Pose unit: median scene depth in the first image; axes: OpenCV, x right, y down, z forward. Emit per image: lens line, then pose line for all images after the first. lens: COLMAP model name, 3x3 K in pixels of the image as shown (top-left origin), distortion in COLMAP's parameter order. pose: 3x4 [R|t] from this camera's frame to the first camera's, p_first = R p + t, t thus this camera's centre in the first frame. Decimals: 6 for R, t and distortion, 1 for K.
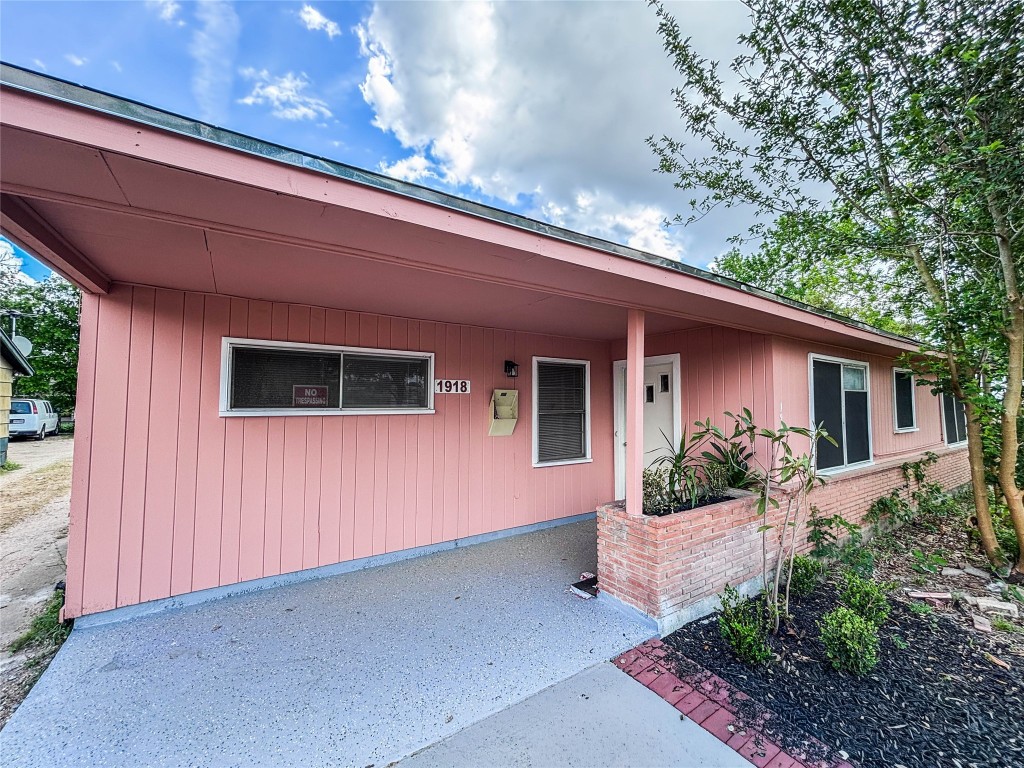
lens RADIAL K [[412.7, 0, 512.0], [0, 412.7, 384.0], [0, 0, 1]] dist [0.002197, 0.000427]
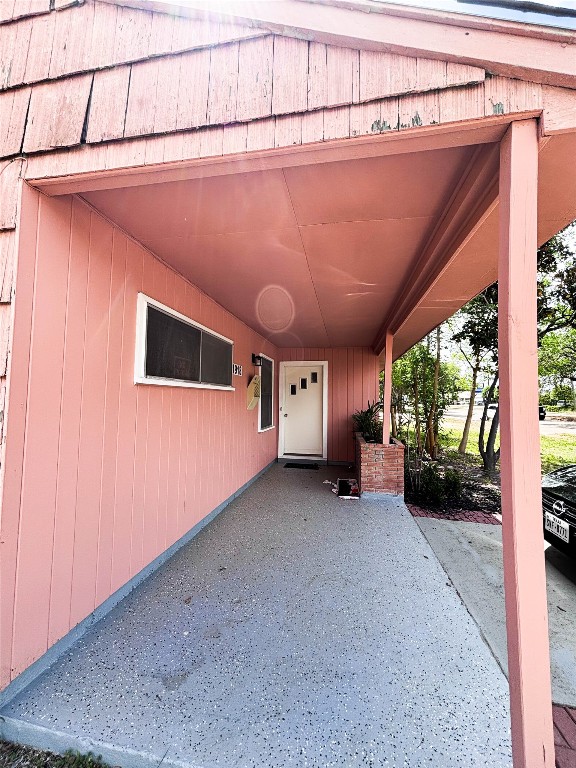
lens RADIAL K [[303.6, 0, 288.0], [0, 303.6, 384.0], [0, 0, 1]] dist [0.001679, 0.000164]
pose [[0.705488, 0.042688, 0.707435, -0.889021], [-0.045784, 0.998844, -0.014614, 0.071383], [-0.707242, -0.022080, 0.706627, 0.306230]]
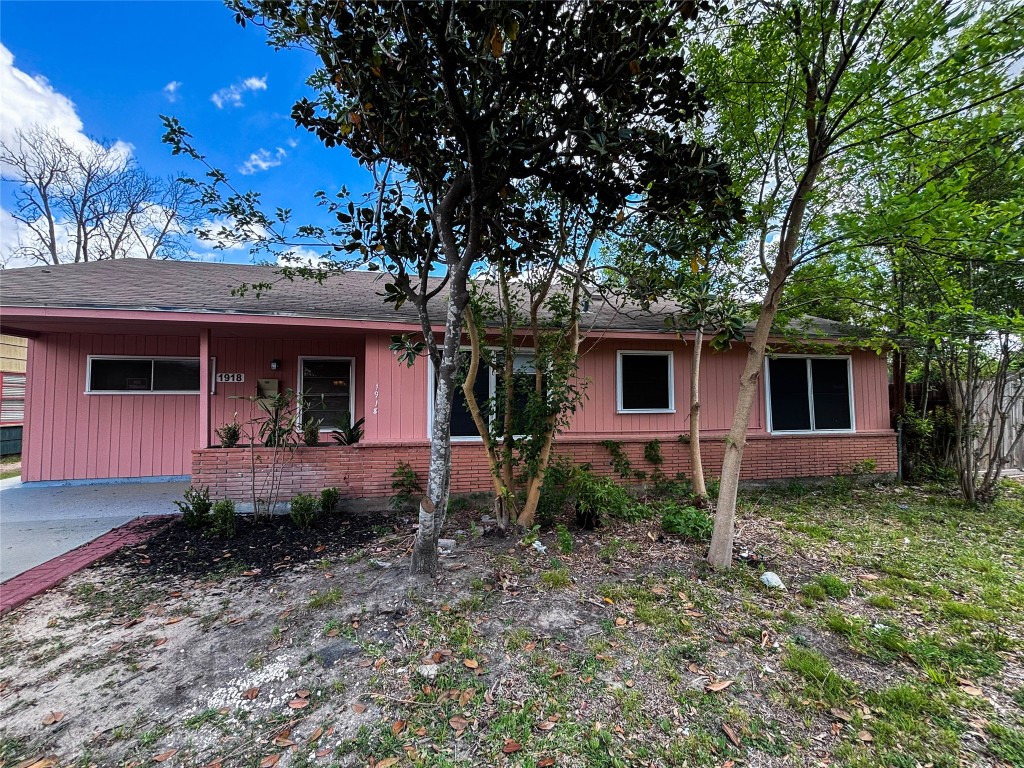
lens RADIAL K [[412.7, 0, 512.0], [0, 412.7, 384.0], [0, 0, 1]] dist [0.002197, 0.000427]
pose [[0.927284, -0.019724, -0.373839, 1.838690], [0.025234, 0.999633, 0.009848, 0.053940], [0.373507, -0.018565, 0.927441, -0.089795]]
